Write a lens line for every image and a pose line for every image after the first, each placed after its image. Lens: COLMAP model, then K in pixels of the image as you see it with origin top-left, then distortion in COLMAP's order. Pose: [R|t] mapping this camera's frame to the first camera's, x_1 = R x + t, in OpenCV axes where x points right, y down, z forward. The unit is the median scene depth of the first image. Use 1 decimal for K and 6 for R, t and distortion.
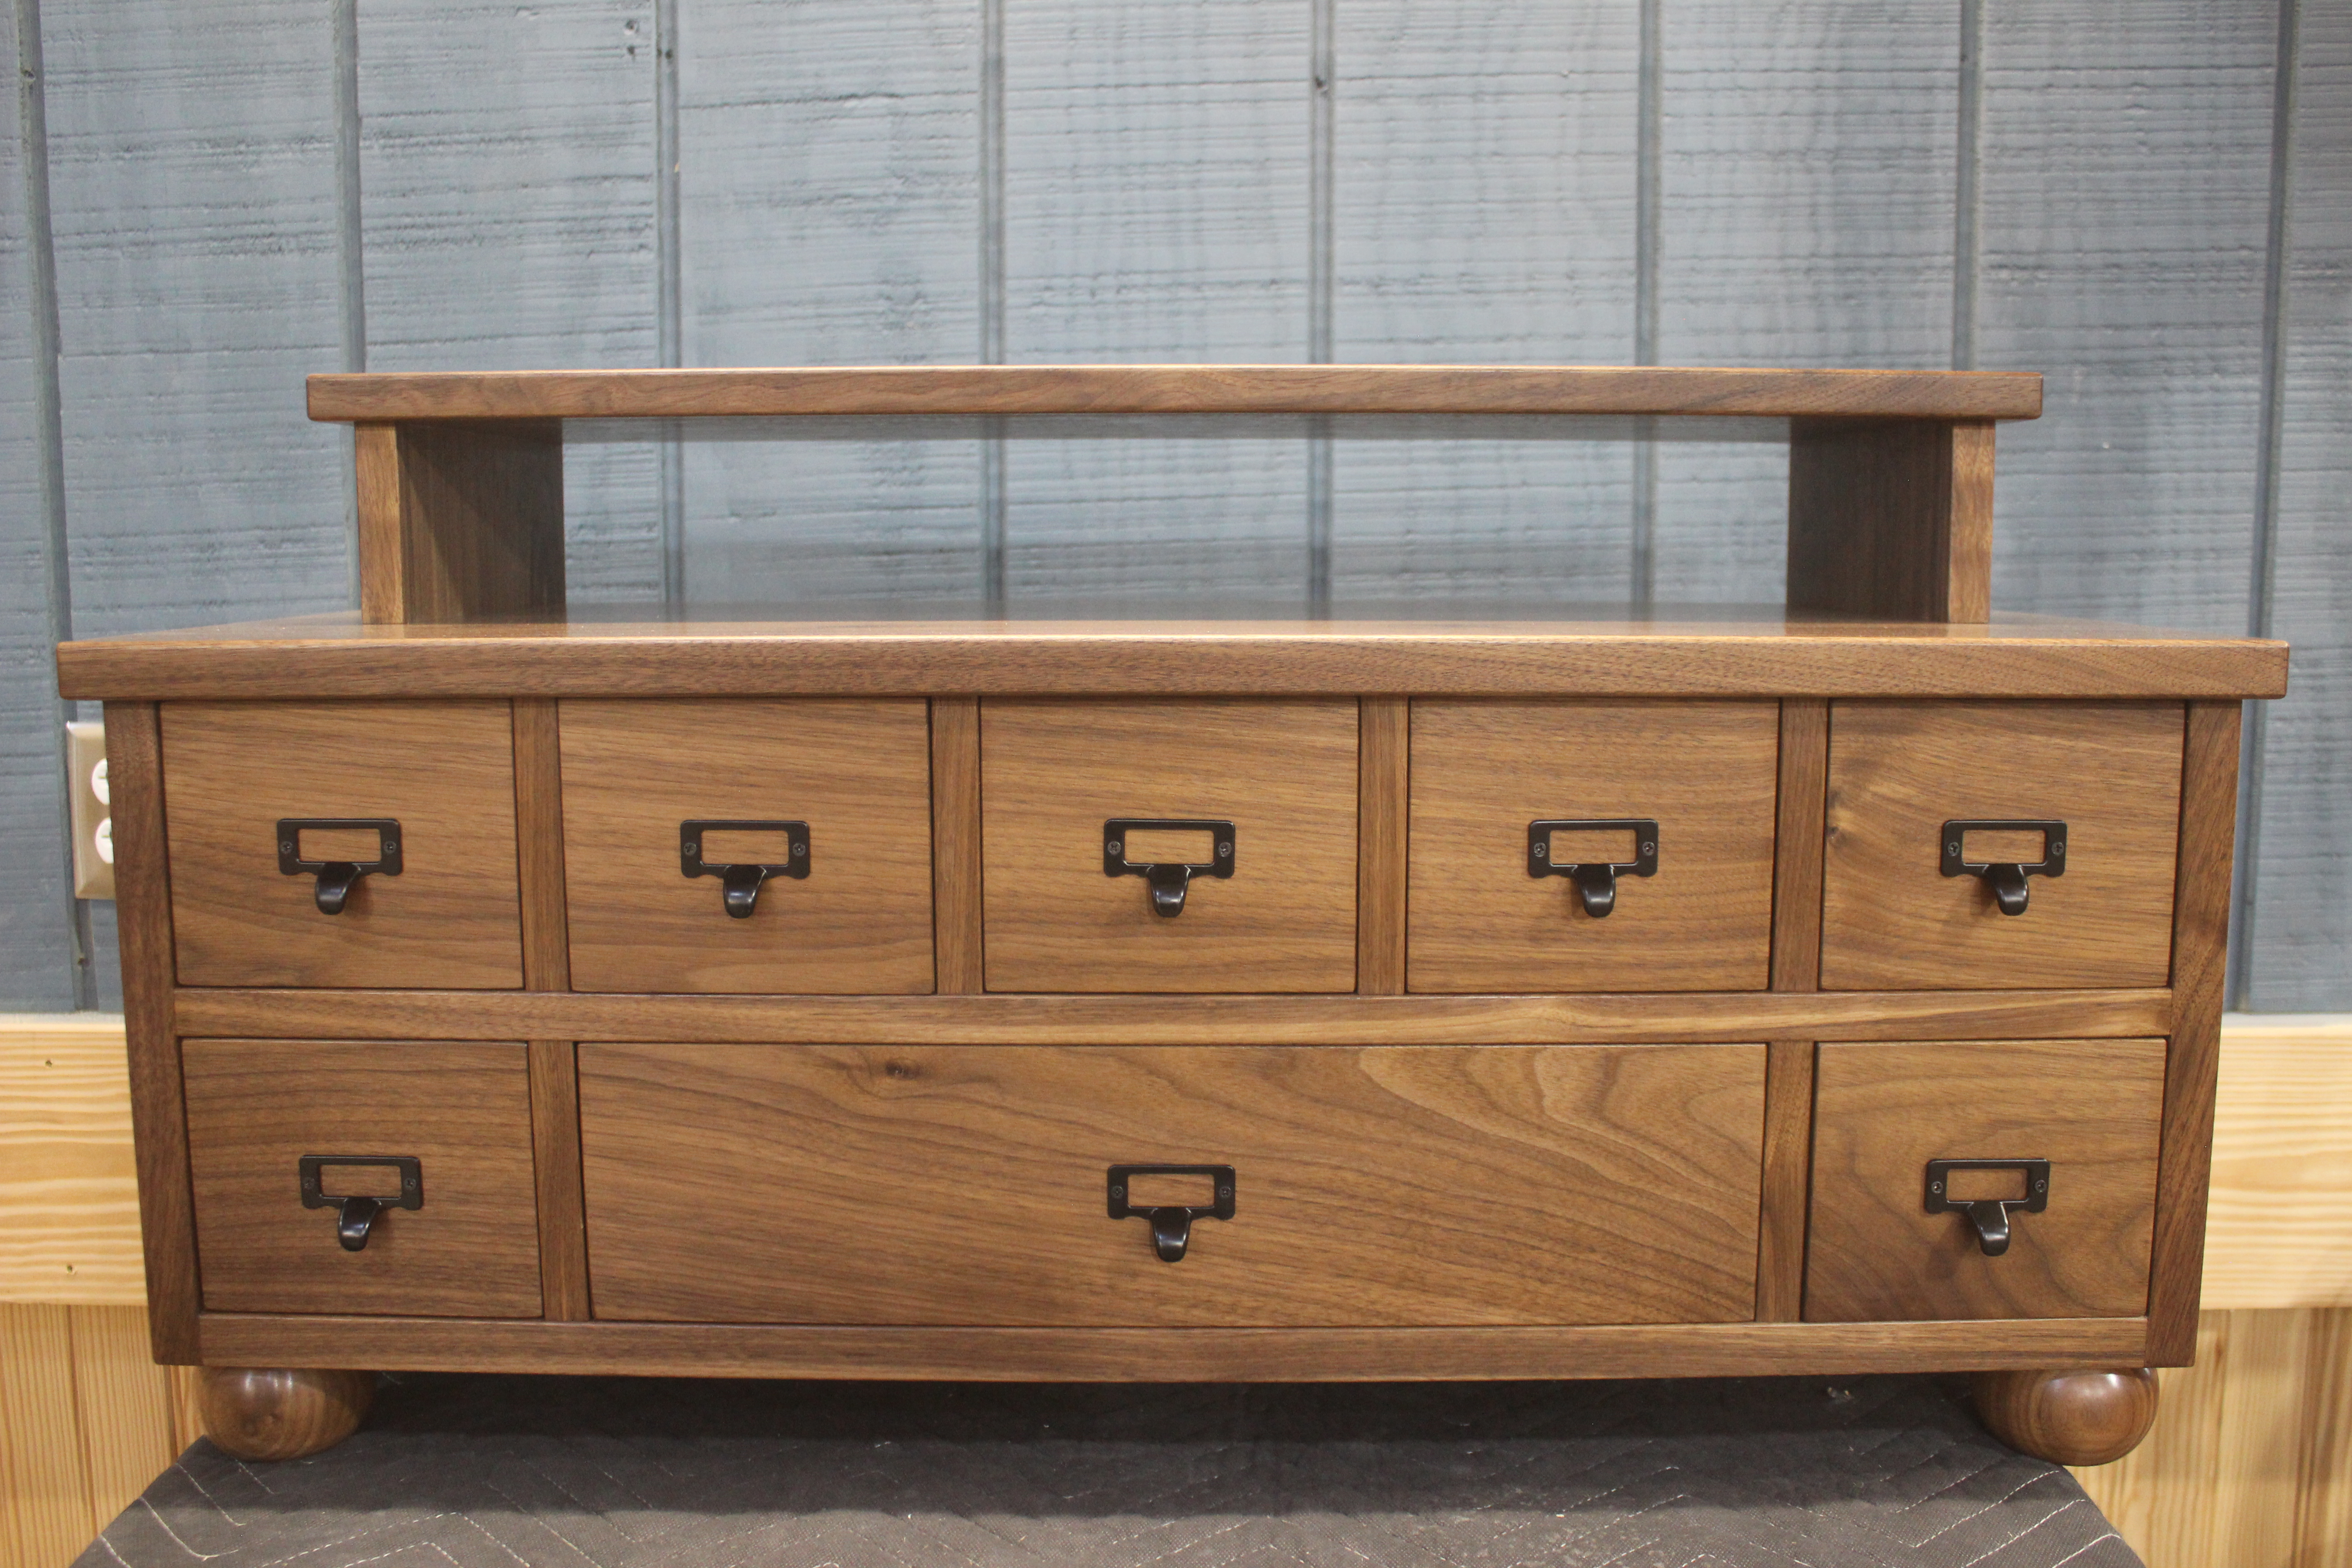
lens RADIAL K [[2018.4, 0, 1176.0], [0, 2018.4, 784.0], [0, 0, 1]] dist [-0.155873, 0.131735]
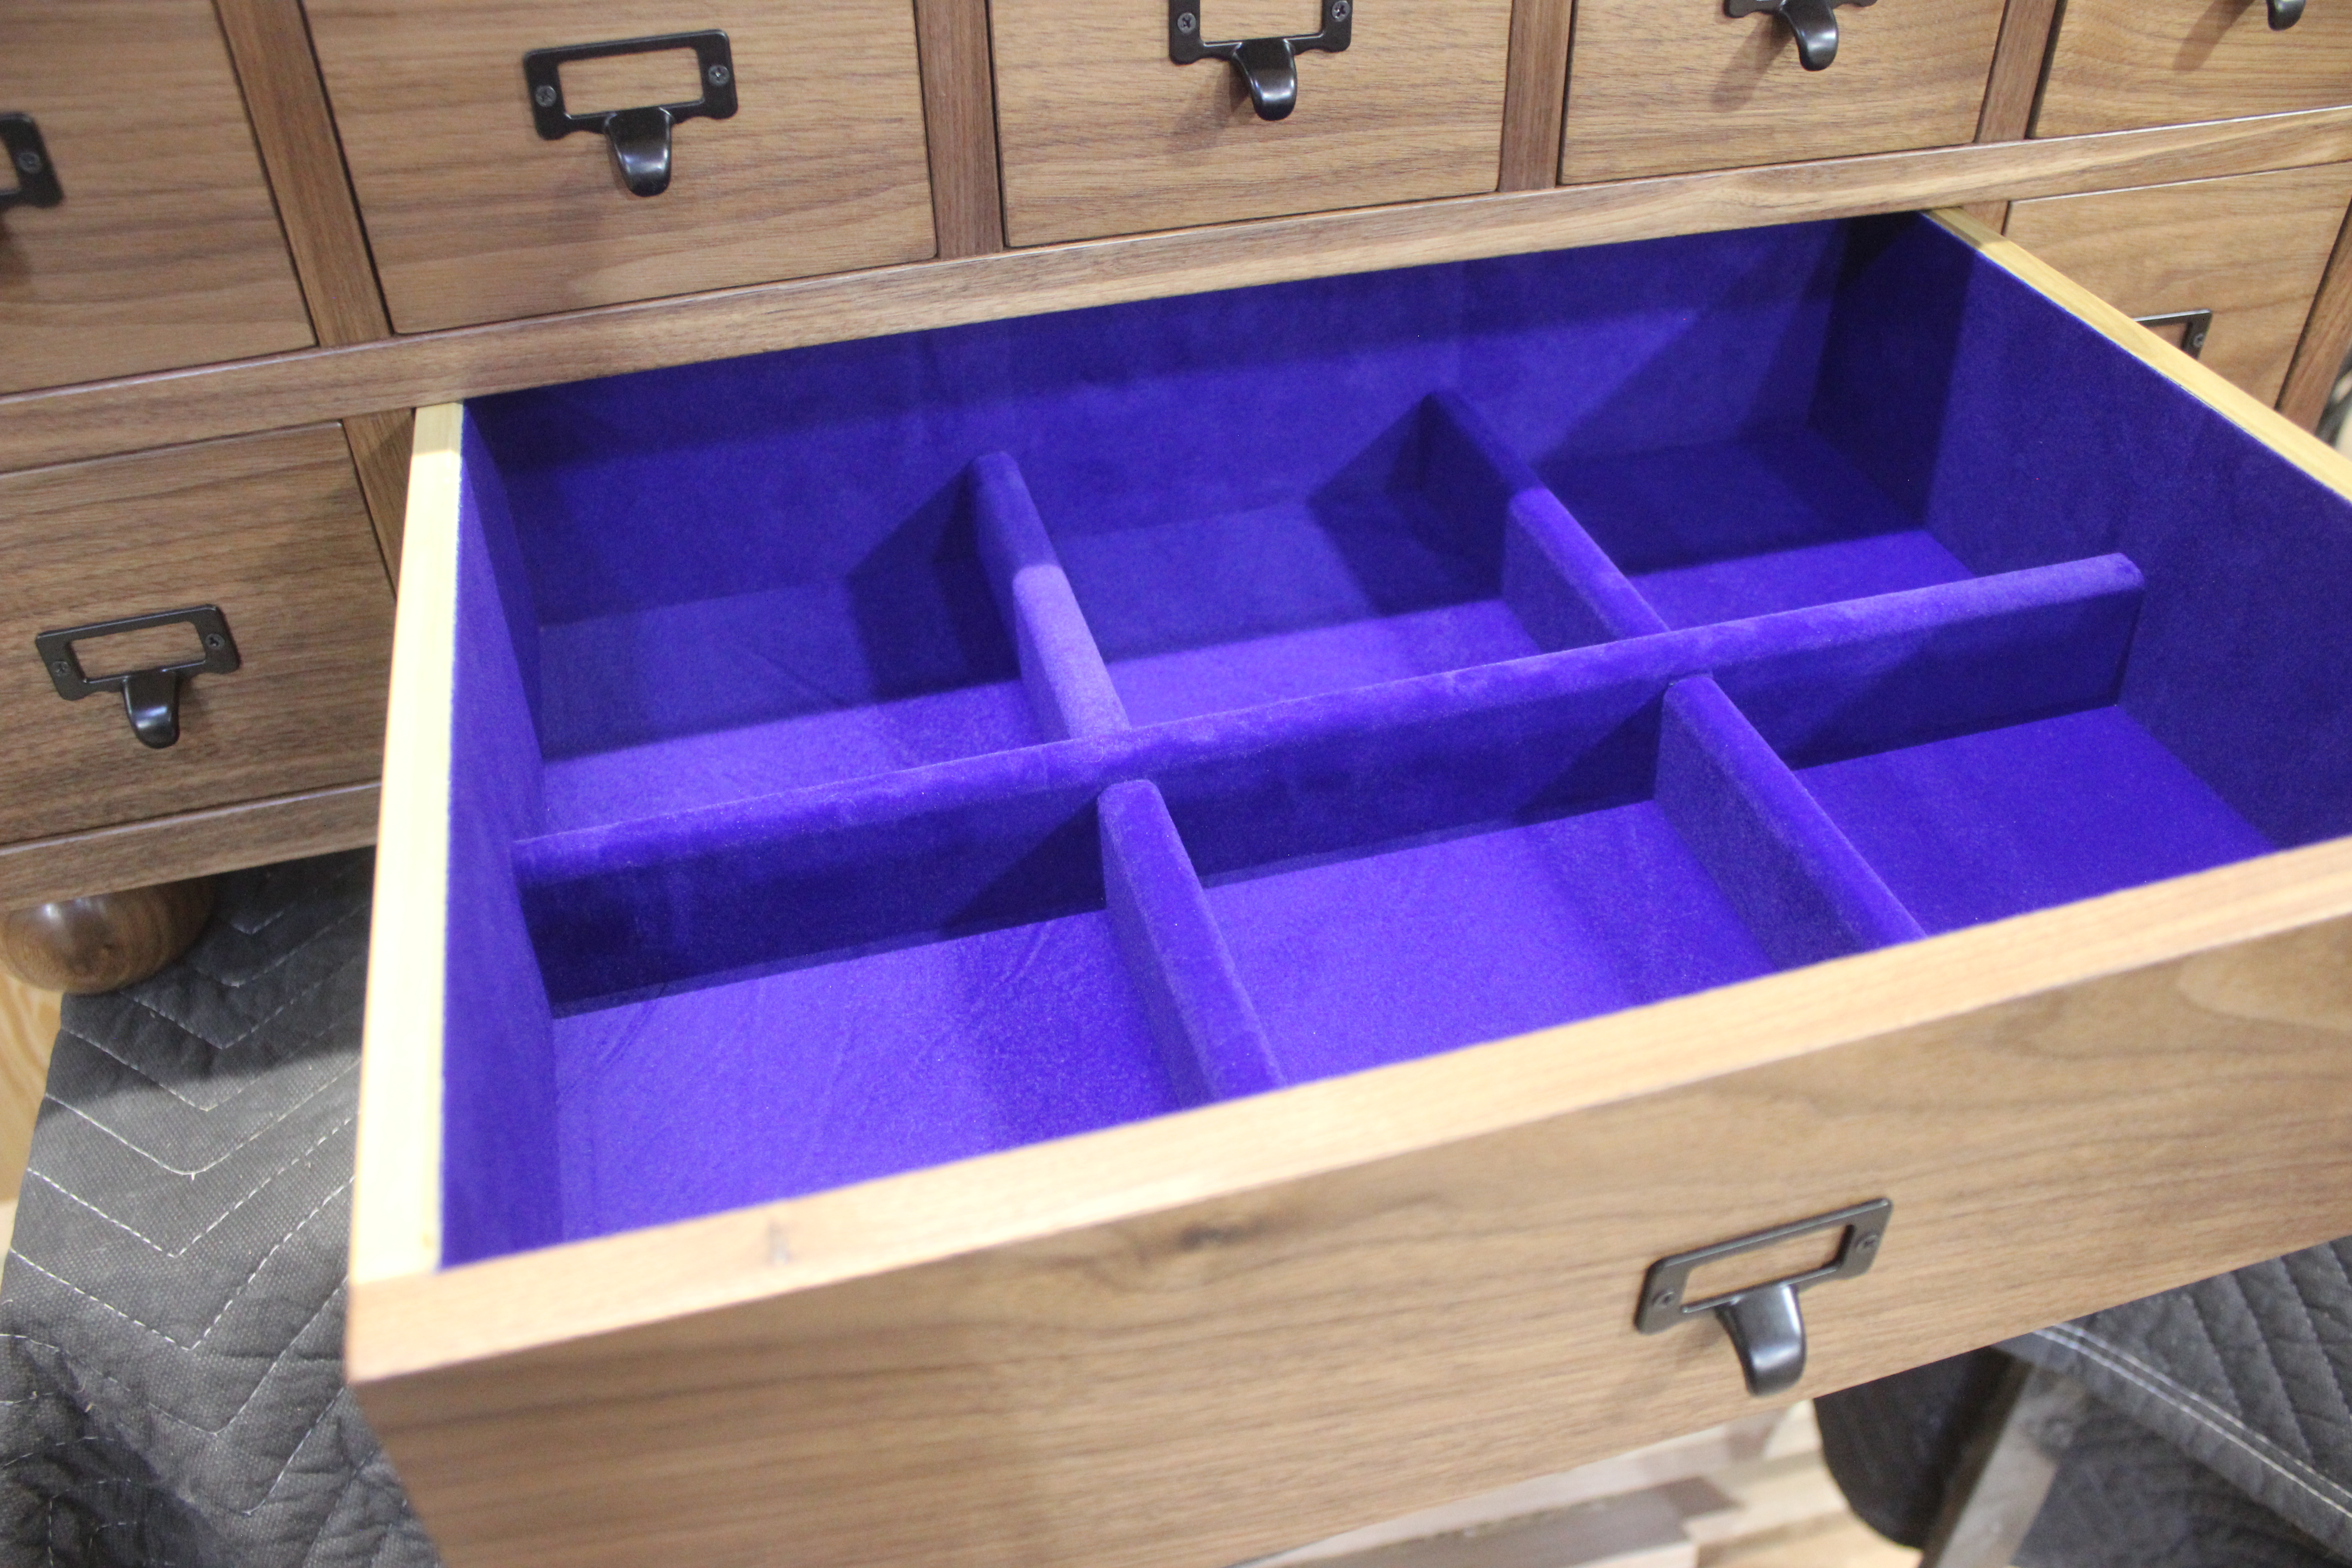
lens RADIAL K [[1884.9, 0, 1166.2], [0, 1884.9, 776.2], [0, 0, 1]] dist [-0.163563, 0.139742]
pose [[0.962237, -0.181299, 0.203052, -0.208090], [0.051569, 0.853834, 0.517985, -0.073015], [-0.267283, -0.487954, 0.830940, 0.357295]]
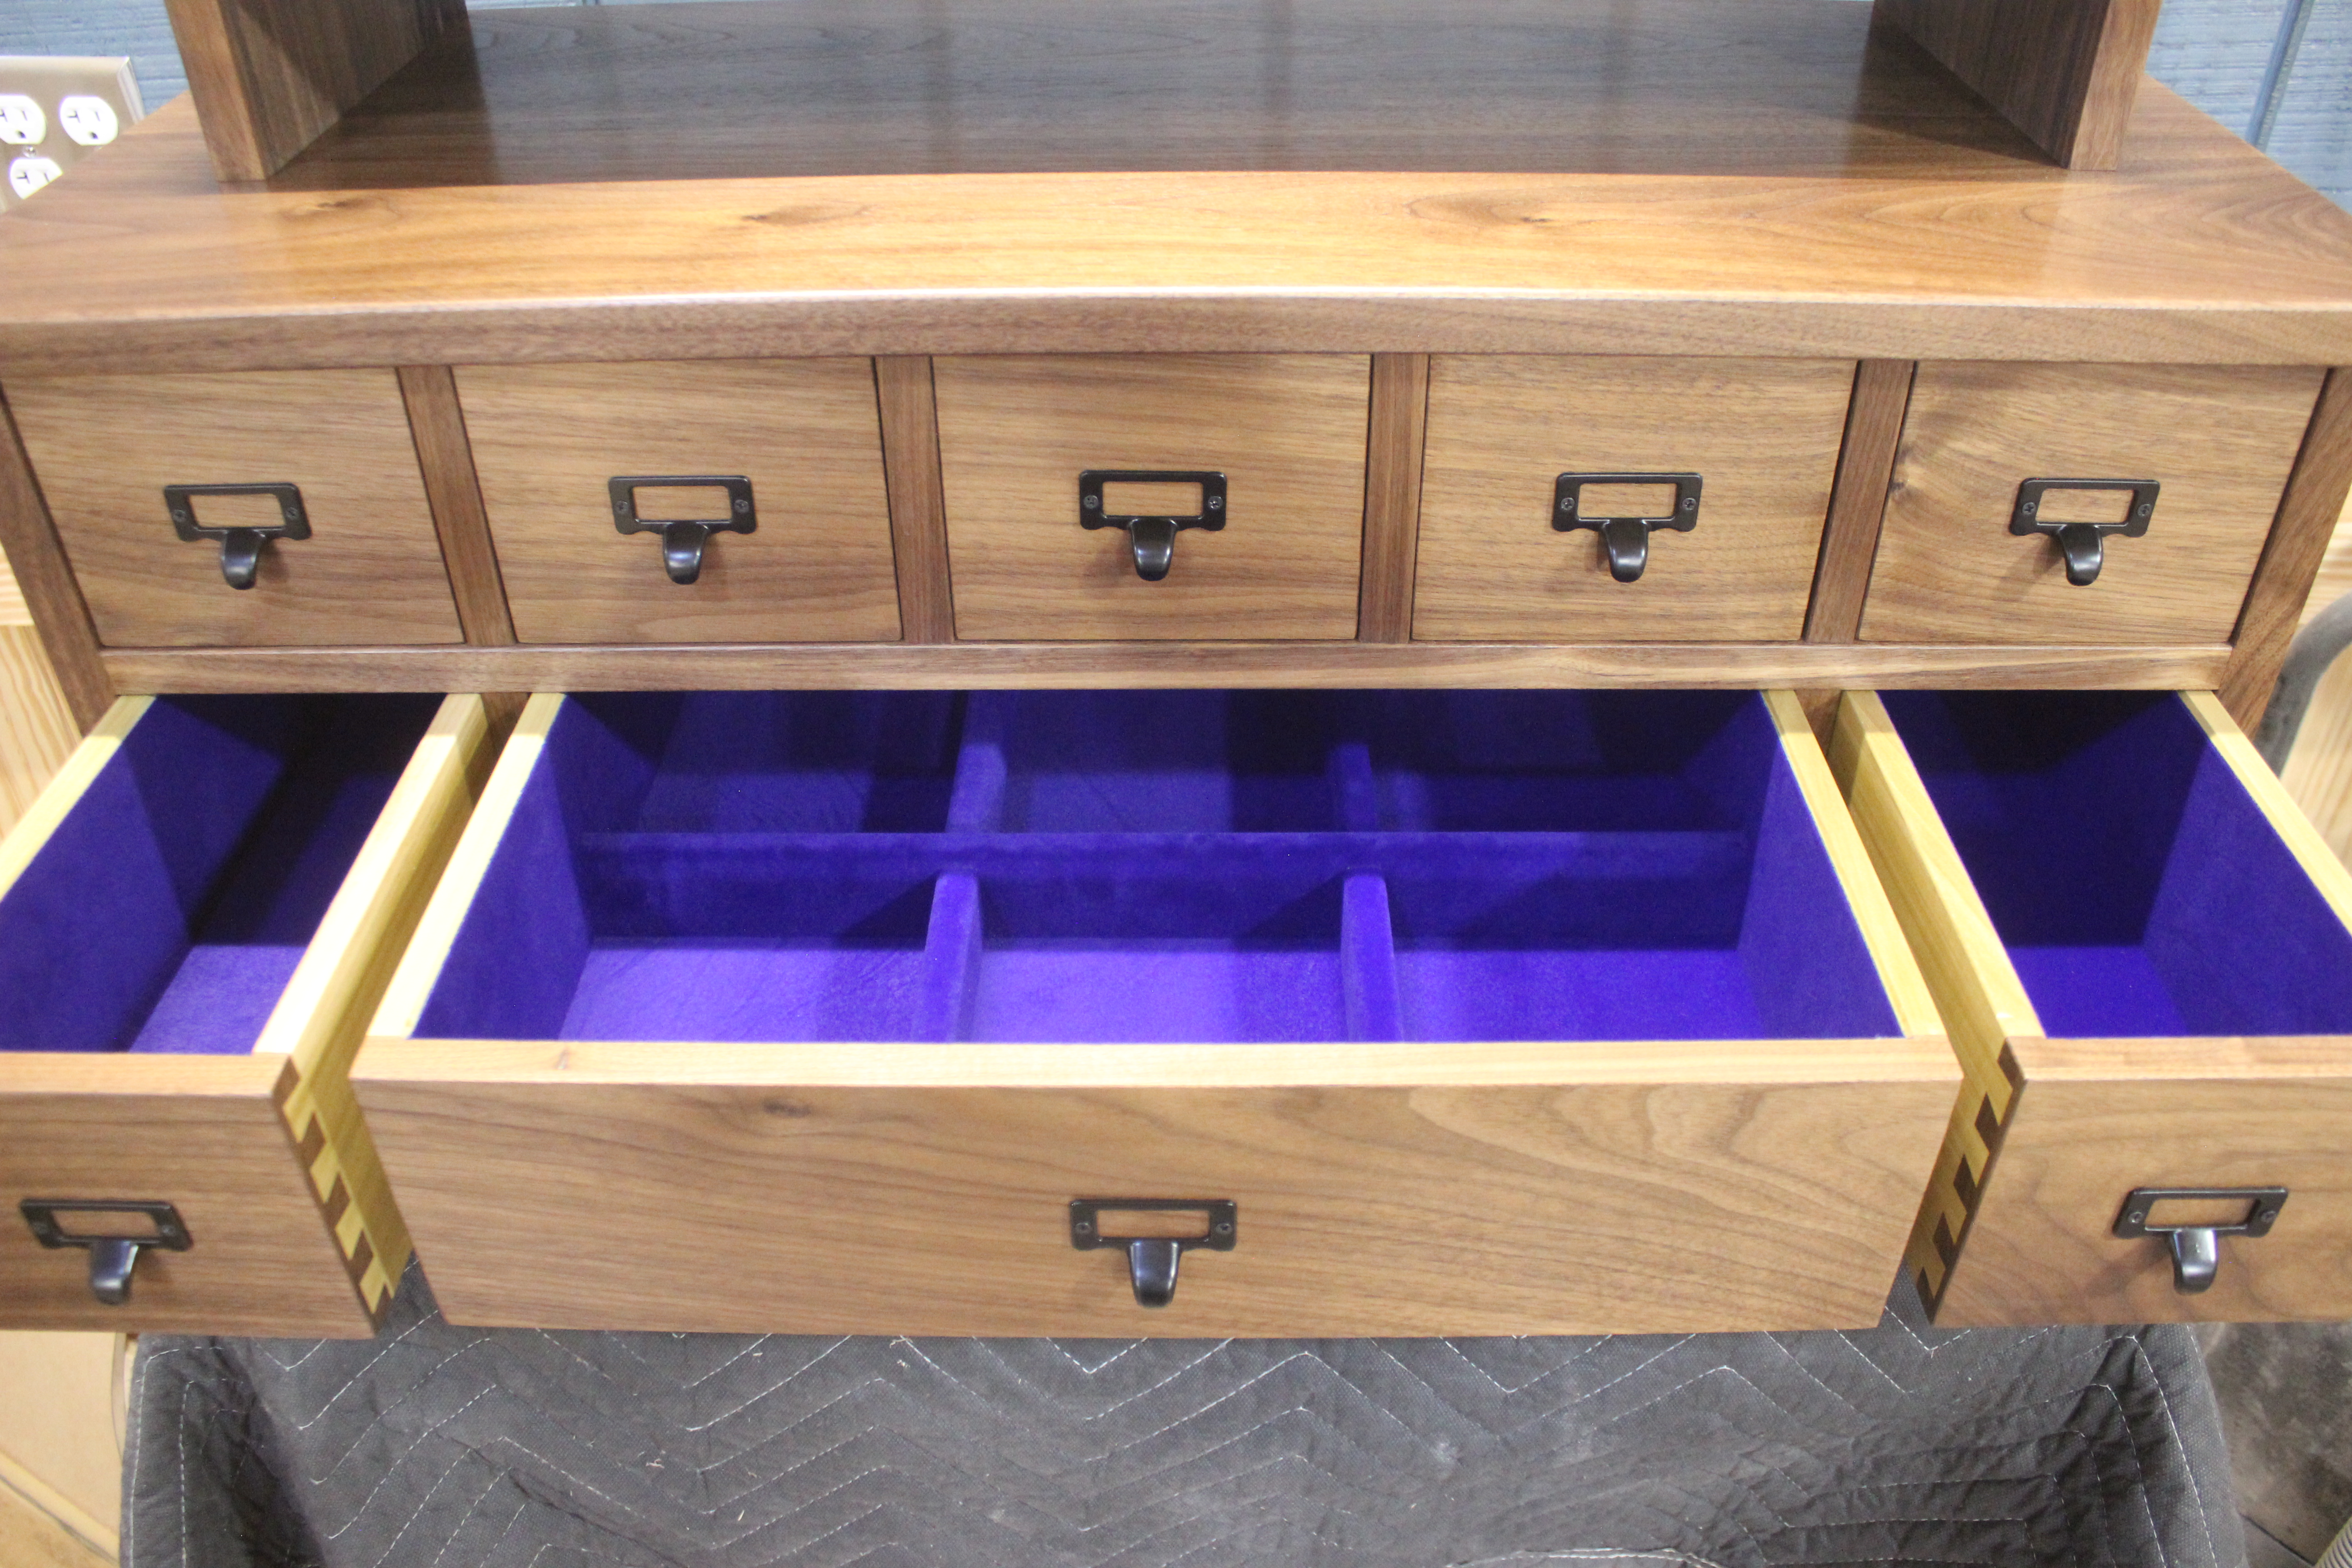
lens RADIAL K [[1884.9, 0, 1166.2], [0, 1884.9, 776.2], [0, 0, 1]] dist [-0.163563, 0.139742]
pose [[0.999927, -0.005122, -0.010905, 0.010861], [0.009771, 0.874306, 0.485276, -0.263180], [0.007049, -0.485347, 0.874293, 0.211918]]
